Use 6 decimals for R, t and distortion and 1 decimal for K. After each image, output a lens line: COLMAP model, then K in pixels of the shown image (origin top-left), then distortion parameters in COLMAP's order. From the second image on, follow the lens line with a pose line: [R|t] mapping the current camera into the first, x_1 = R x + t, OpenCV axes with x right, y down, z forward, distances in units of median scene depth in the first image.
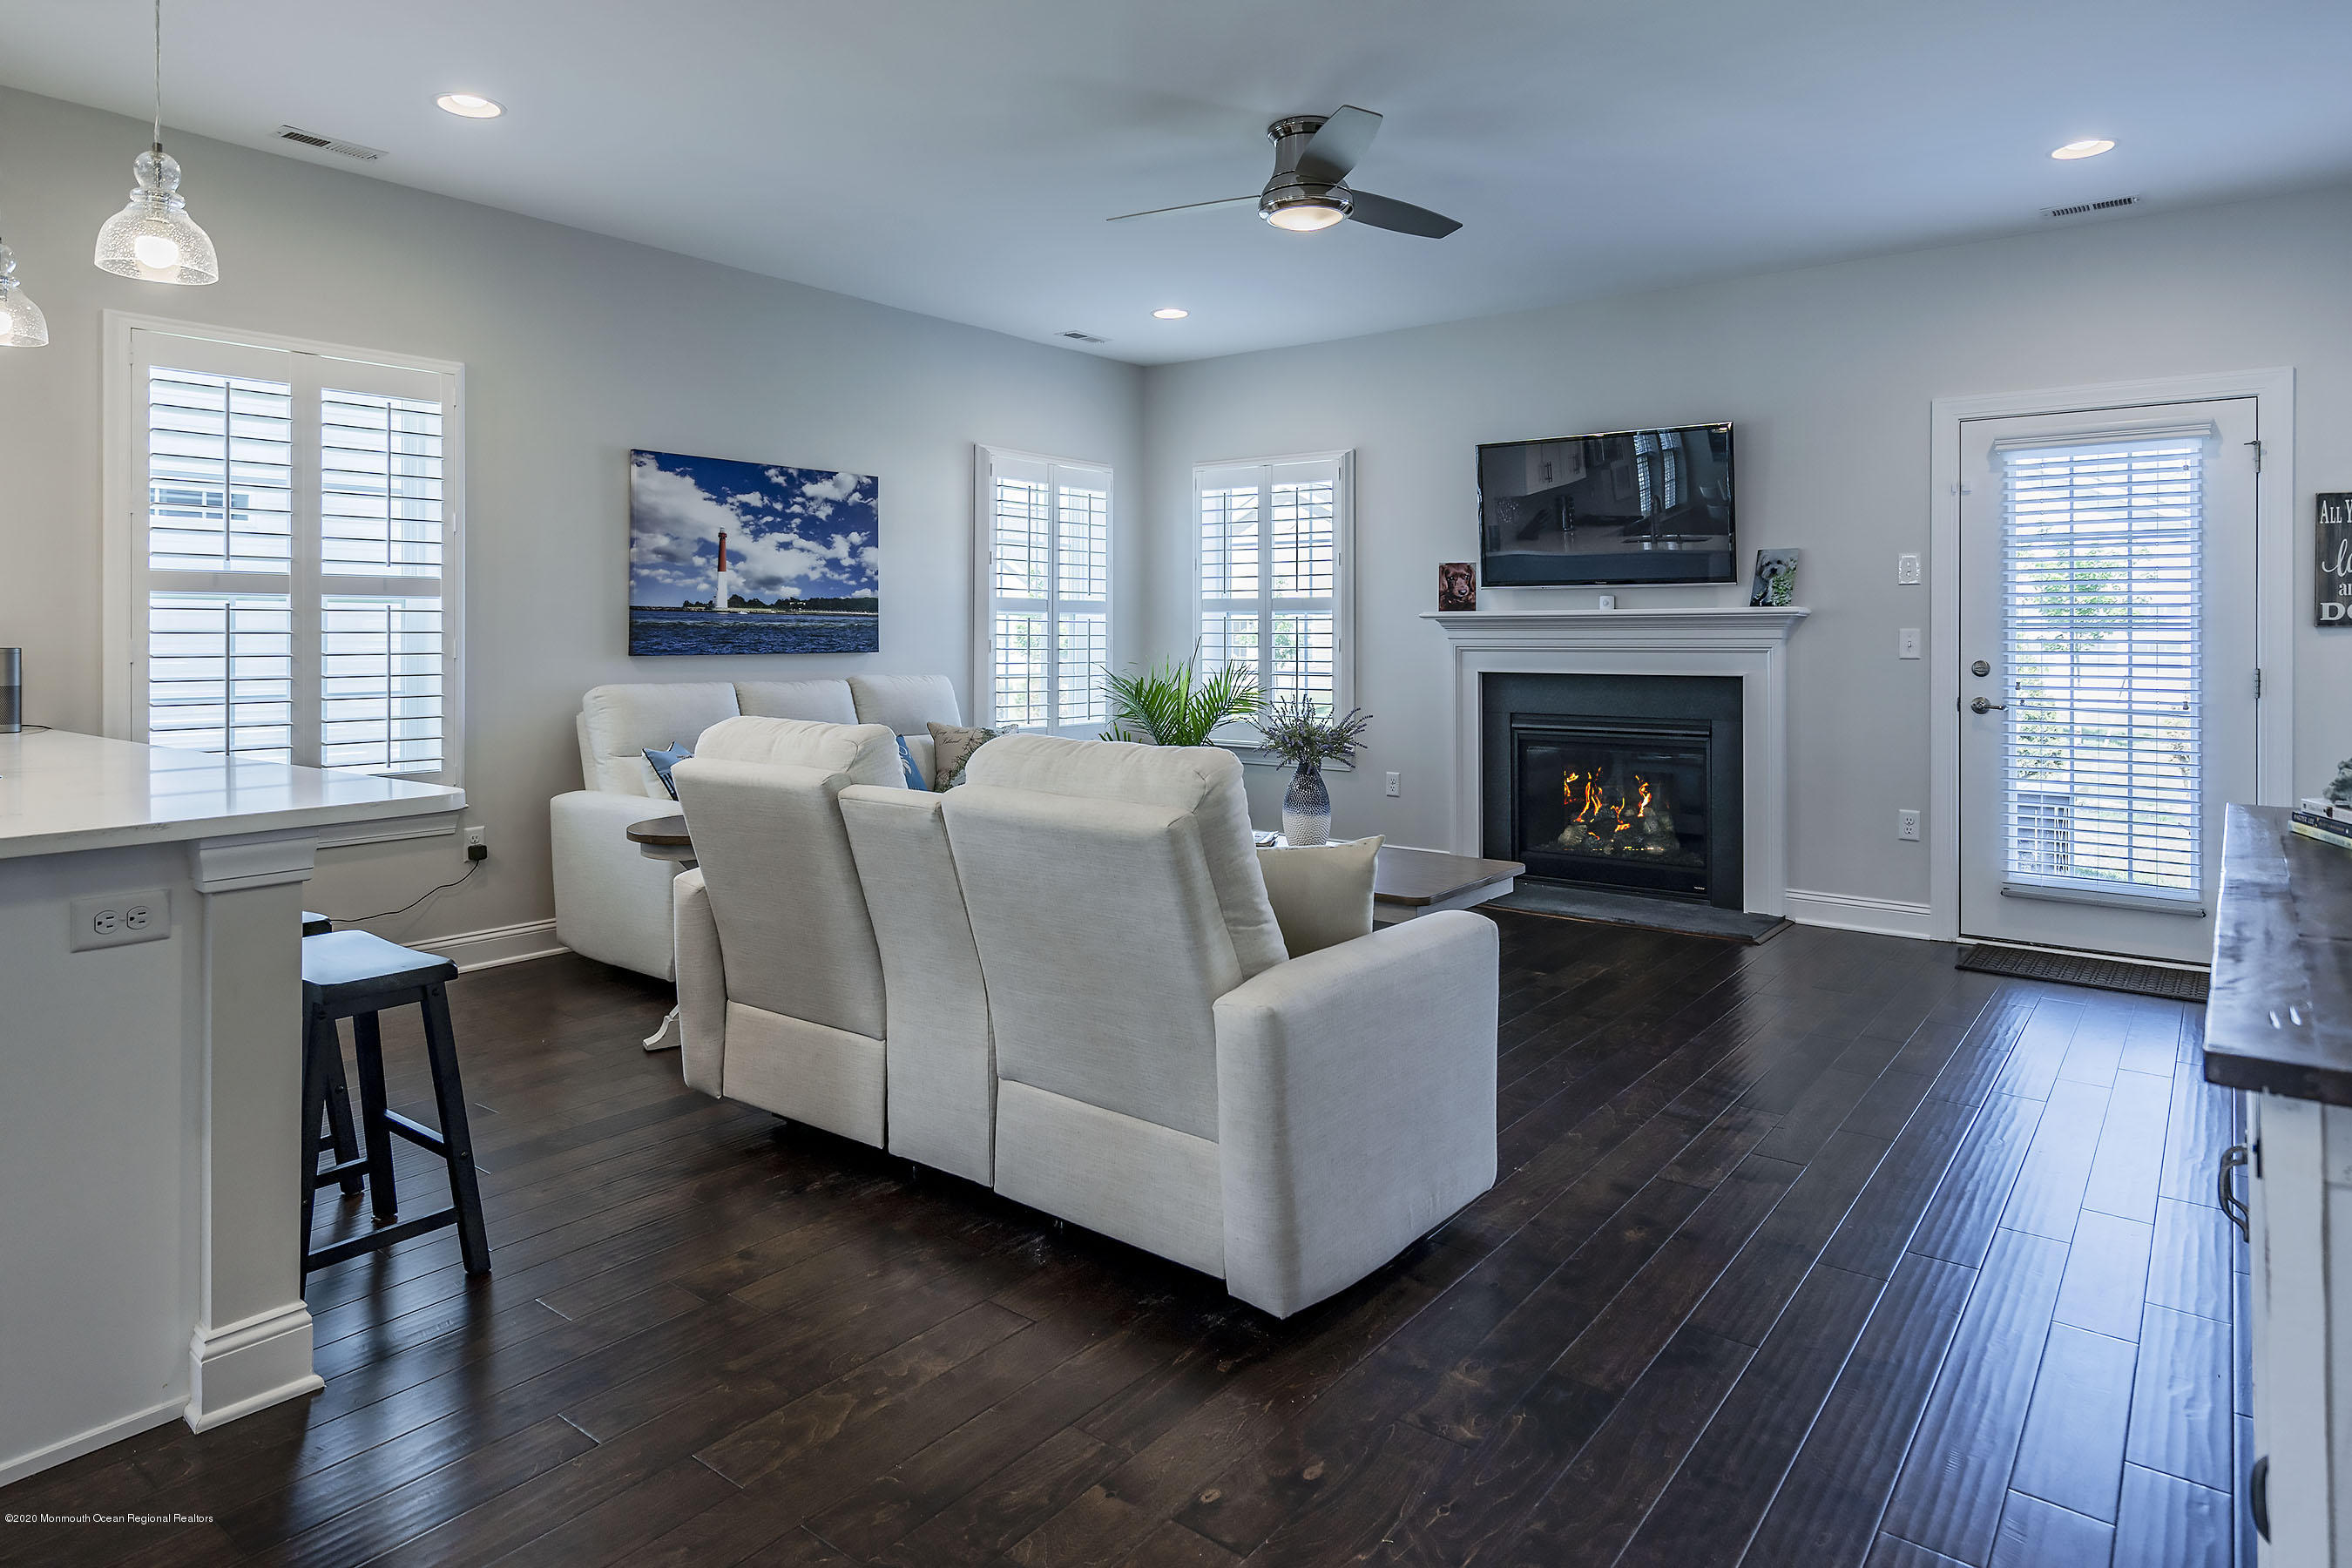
lens RADIAL K [[1360.9, 0, 1179.4], [0, 1360.9, 626.7], [0, 0, 1]] dist [-0.014225, 0.000096]
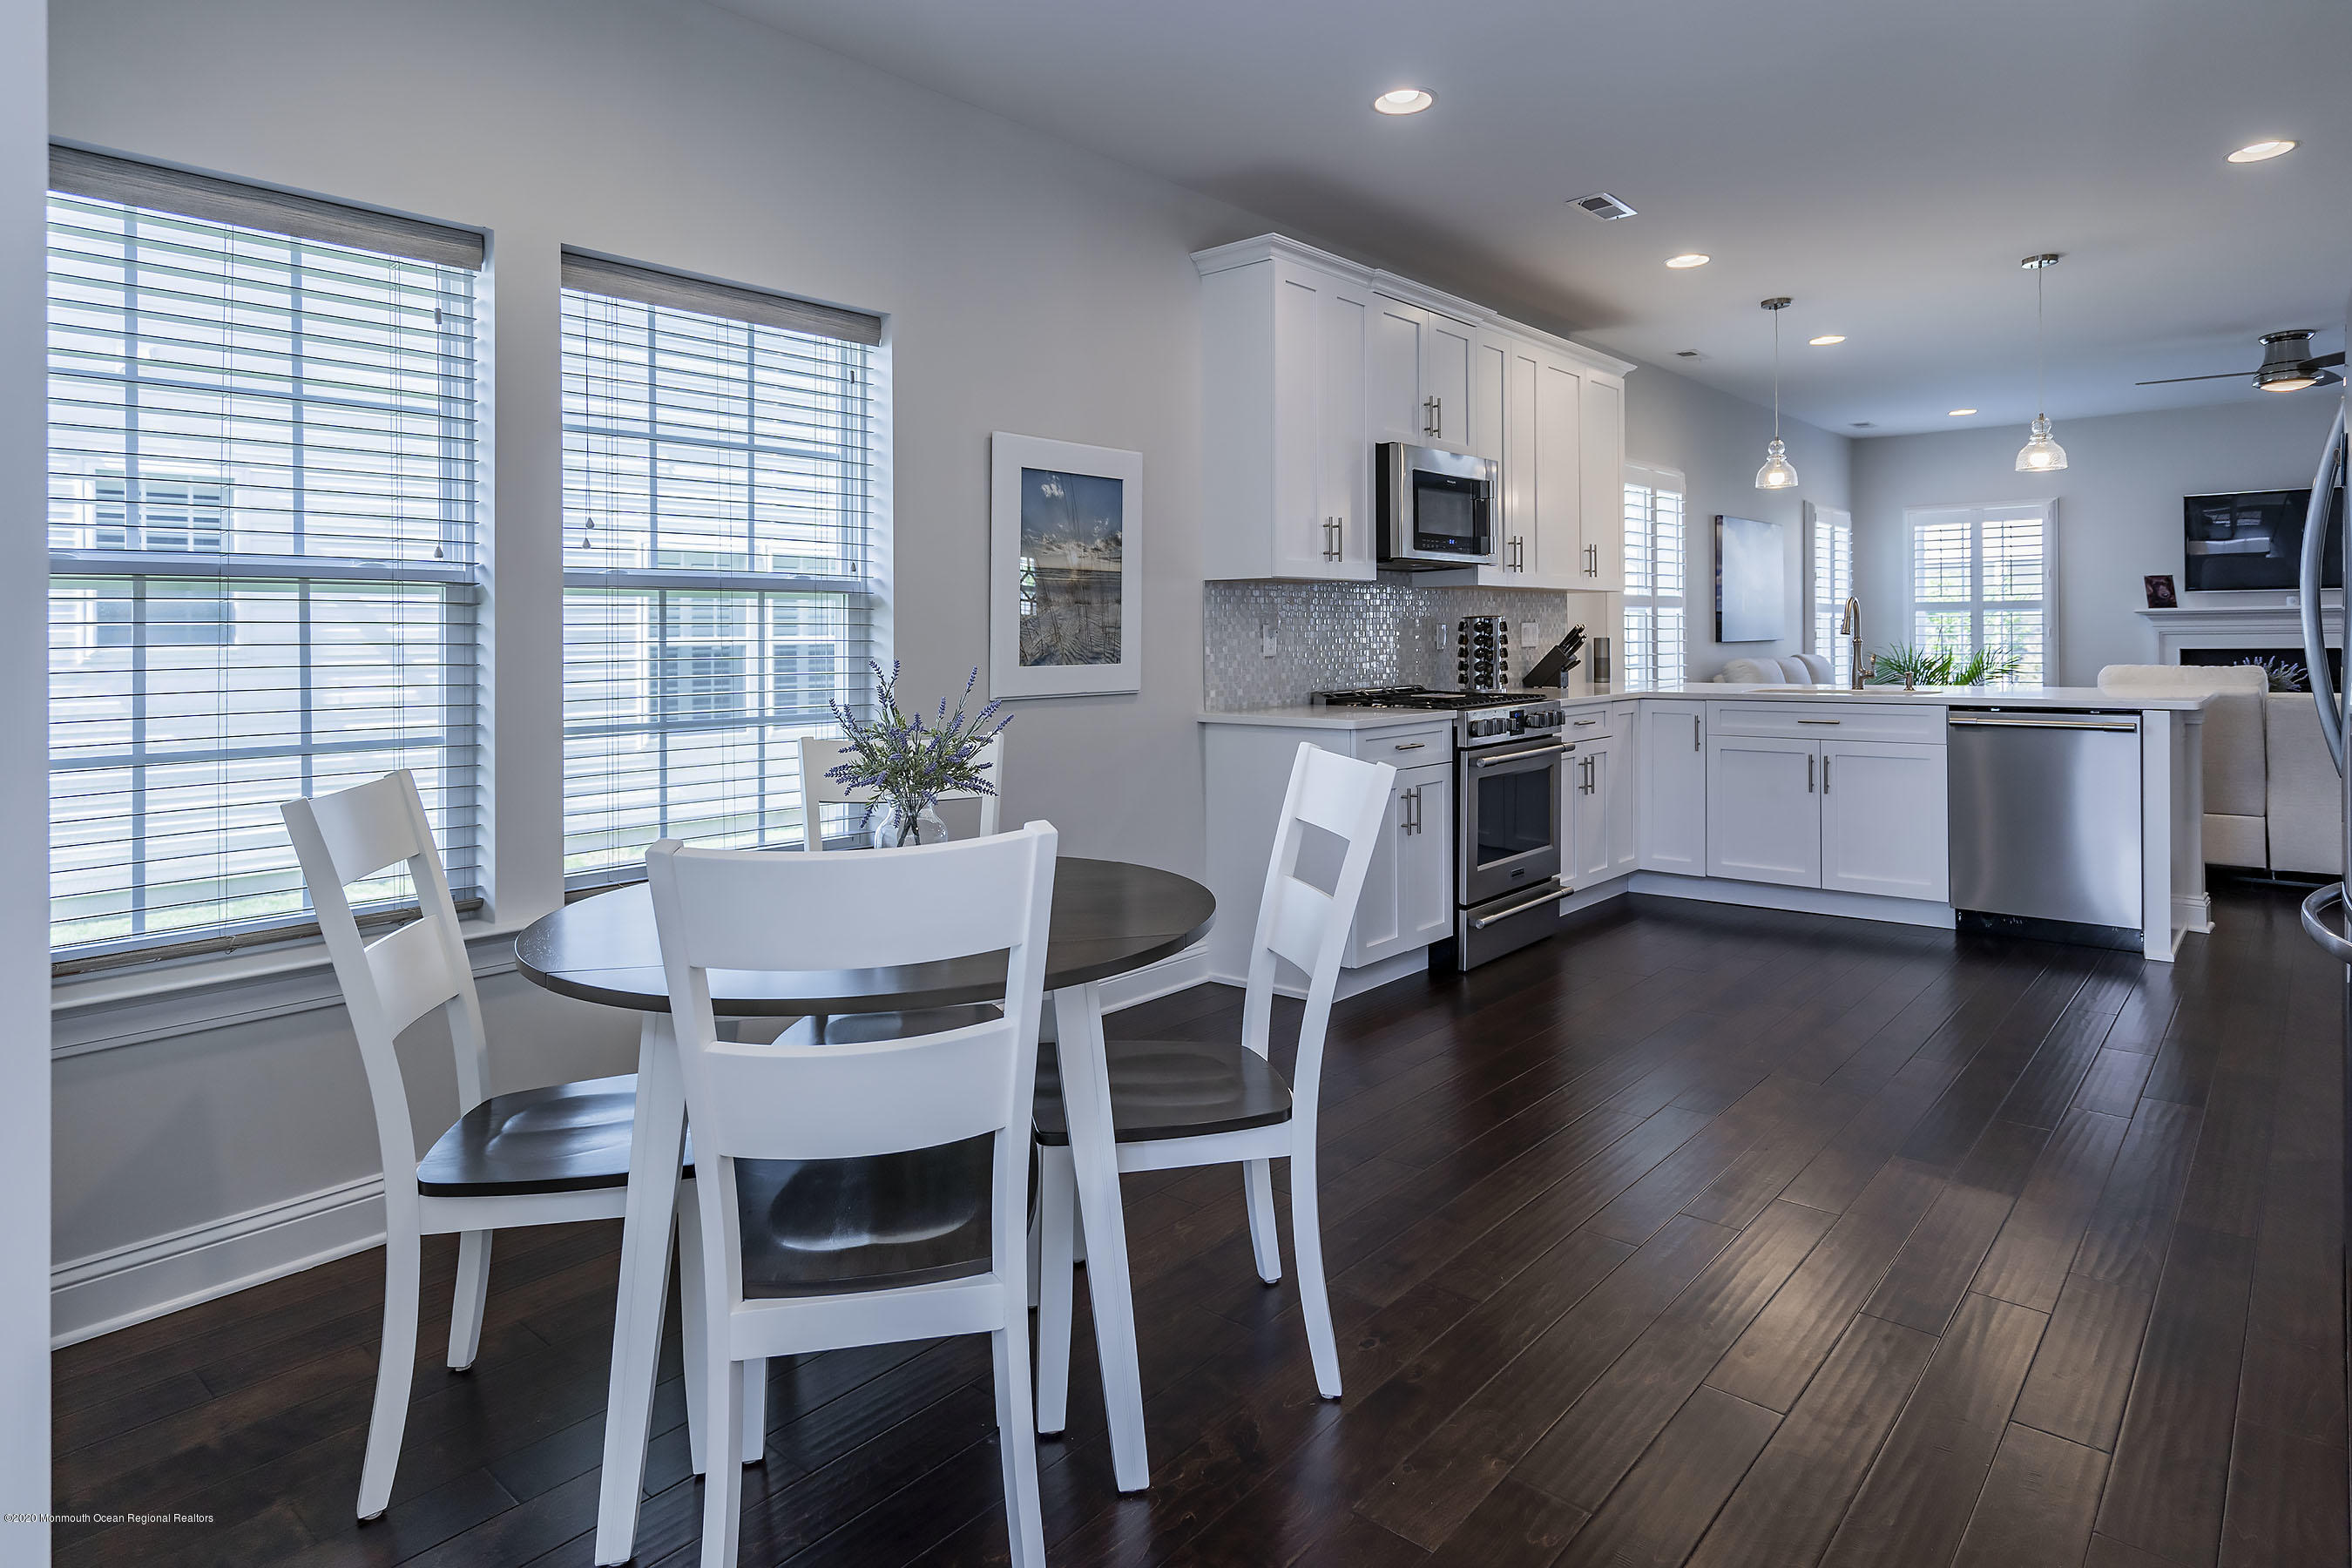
lens RADIAL K [[1294.6, 0, 1175.3], [0, 1294.6, 629.5], [0, 0, 1]] dist [0.000674, 0.000516]
pose [[0.996615, -0.012277, -0.081288, -0.746561], [0.012366, 0.999923, 0.000589, -0.002146], [0.081275, -0.001592, 0.996690, -0.487970]]
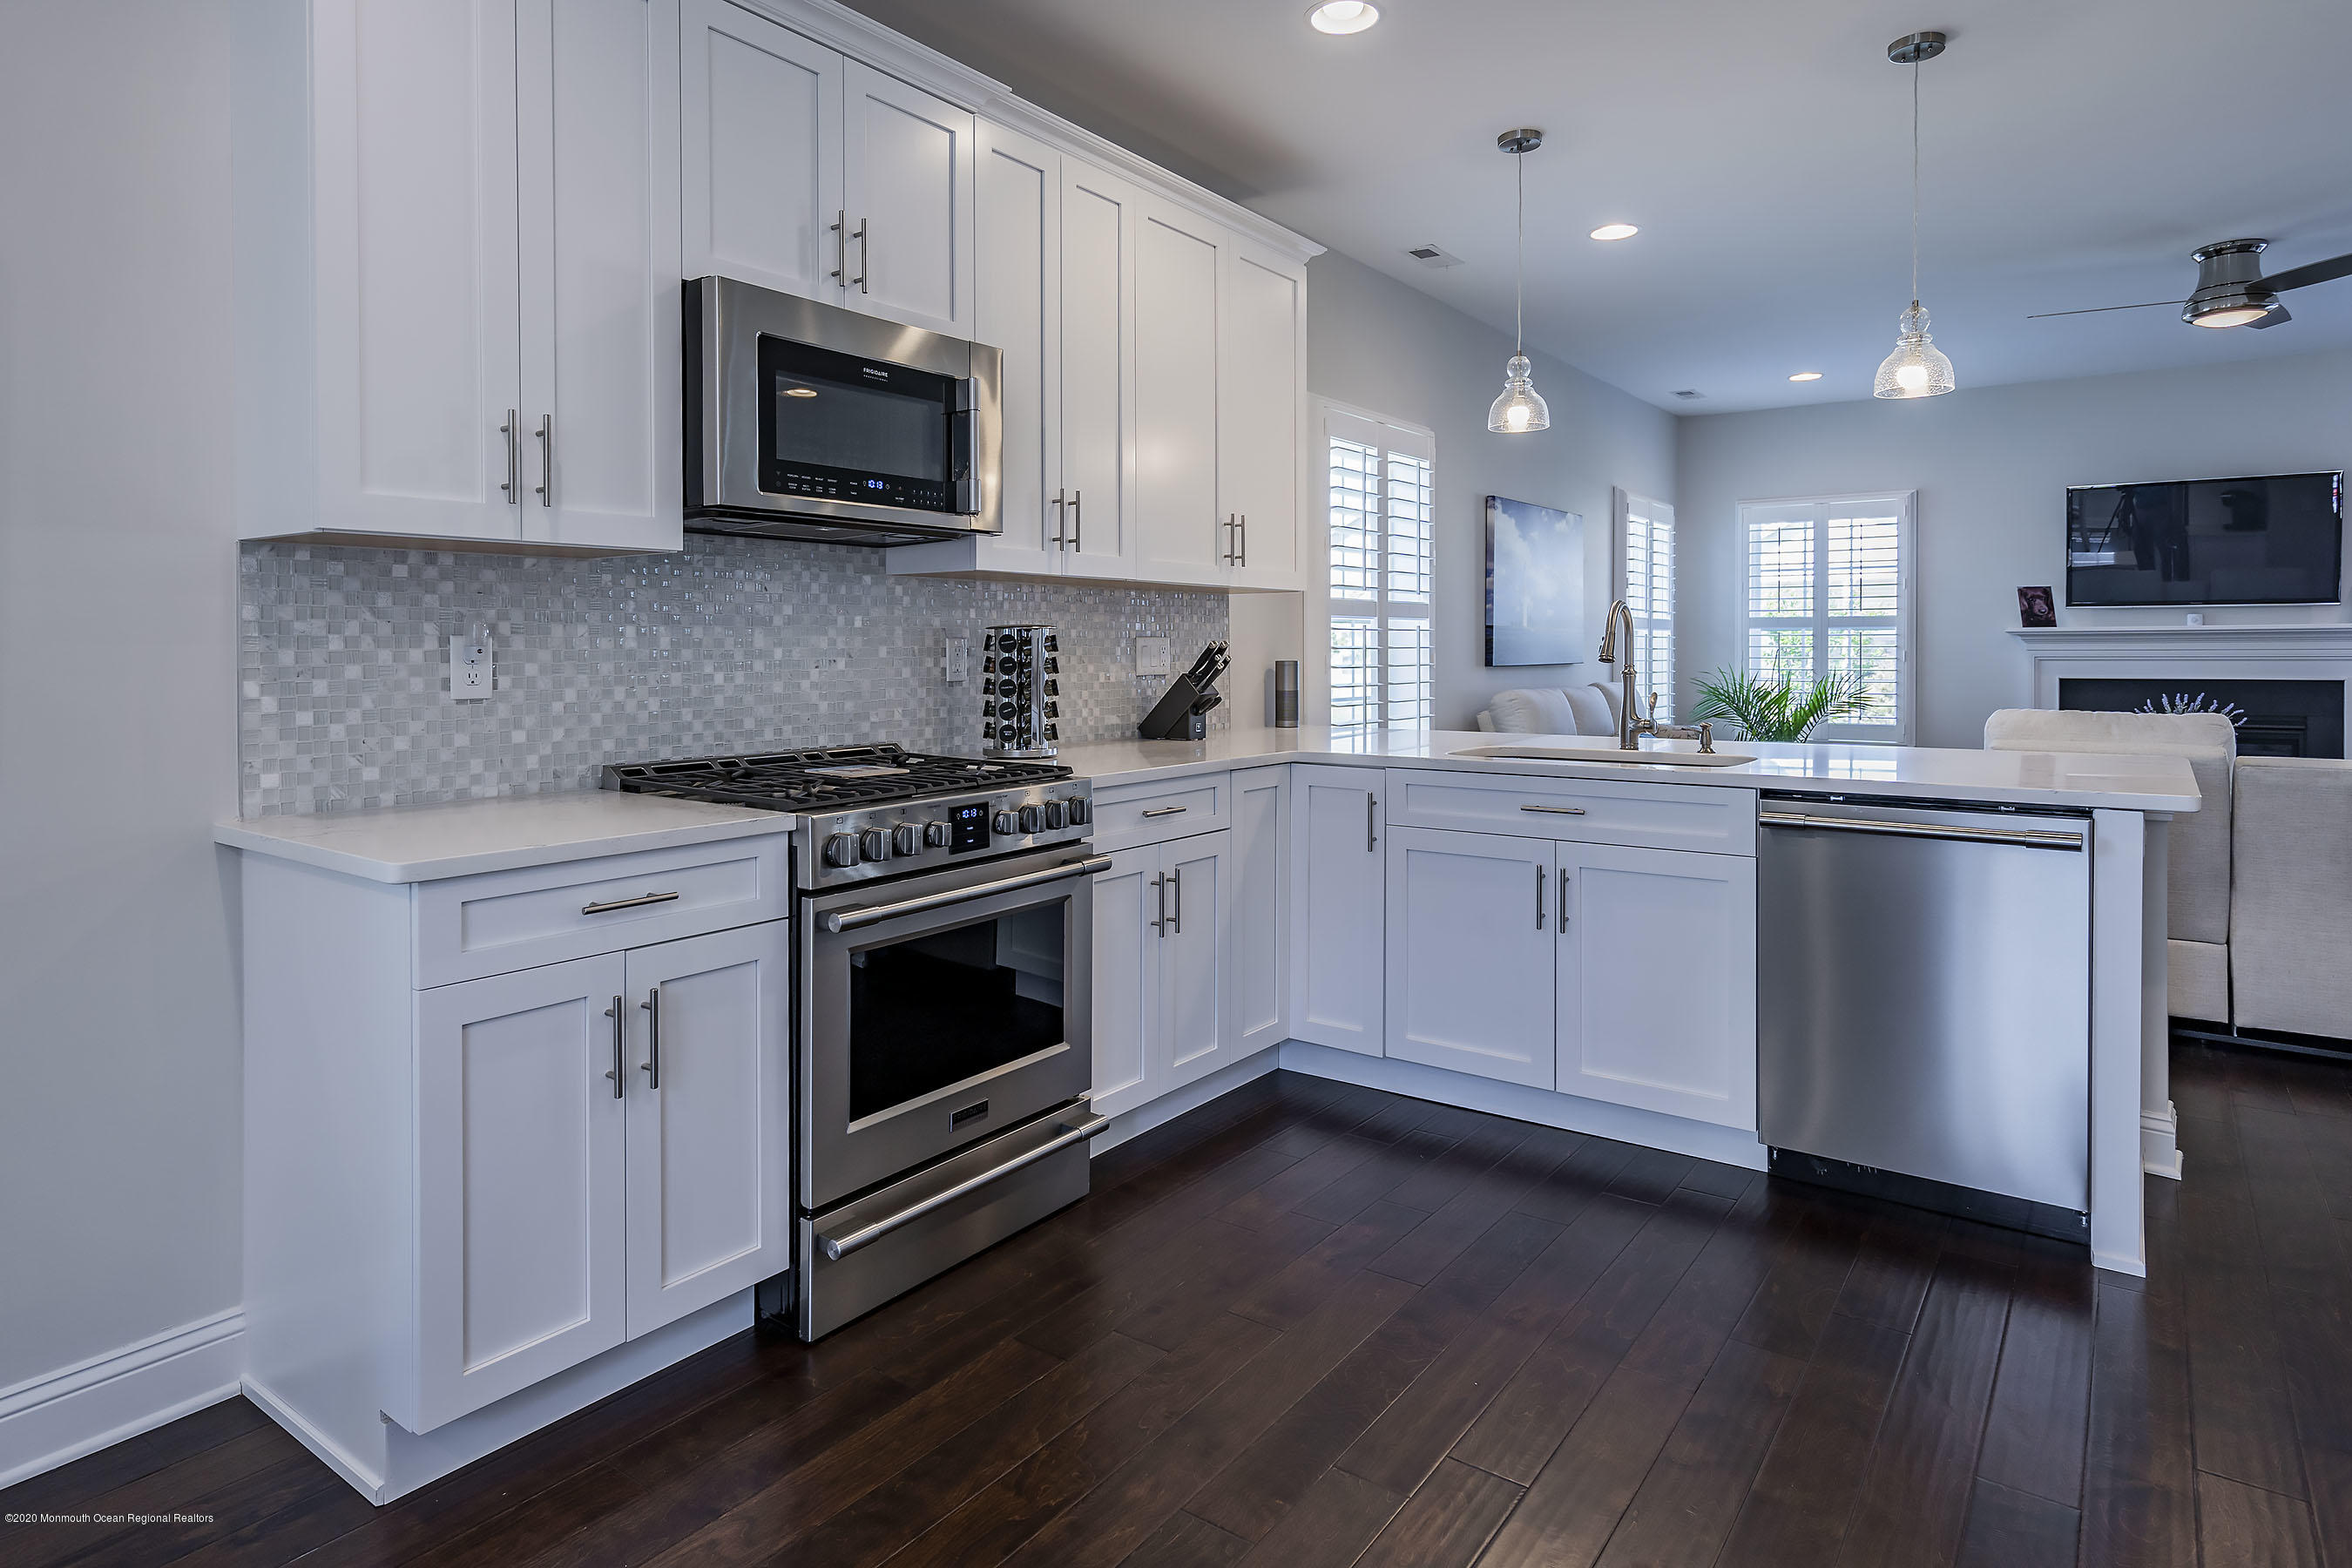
lens RADIAL K [[1309.3, 0, 1177.2], [0, 1309.3, 649.4], [0, 0, 1]] dist [0.000832, -0.000098]
pose [[0.999917, -0.003209, 0.012460, -0.559010], [0.003129, 0.999974, 0.006423, -0.001692], [-0.012480, -0.006384, 0.999902, -0.133563]]
